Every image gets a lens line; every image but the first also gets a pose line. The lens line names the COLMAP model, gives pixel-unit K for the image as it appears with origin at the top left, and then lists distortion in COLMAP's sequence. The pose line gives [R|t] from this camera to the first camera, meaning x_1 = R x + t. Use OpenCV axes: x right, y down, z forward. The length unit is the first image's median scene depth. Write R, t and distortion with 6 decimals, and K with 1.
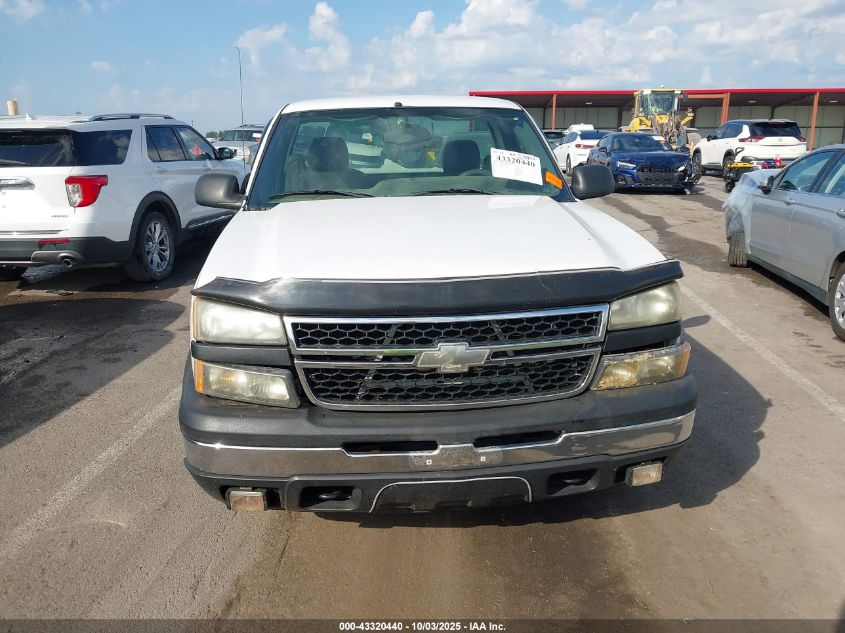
lens RADIAL K [[623.7, 0, 421.6], [0, 623.7, 302.6], [0, 0, 1]] dist [0.131460, -0.143705]
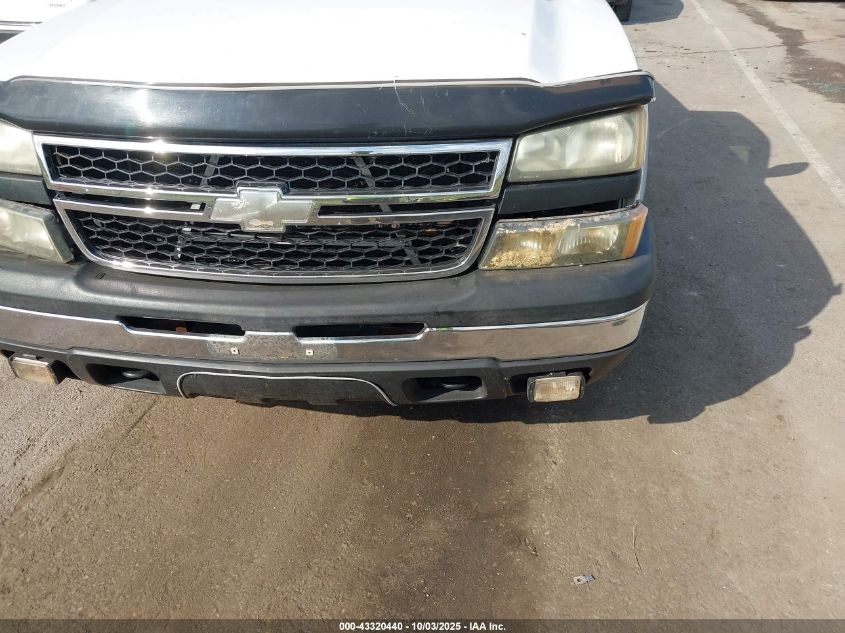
lens RADIAL K [[668.3, 0, 422.5], [0, 668.3, 316.5], [0, 0, 1]] dist [0.098549, -0.182351]
pose [[0.985095, 0.087643, -0.148008, 0.324456], [-0.045018, 0.961829, 0.269923, -0.005351], [0.166015, -0.259237, 0.951438, 0.288933]]
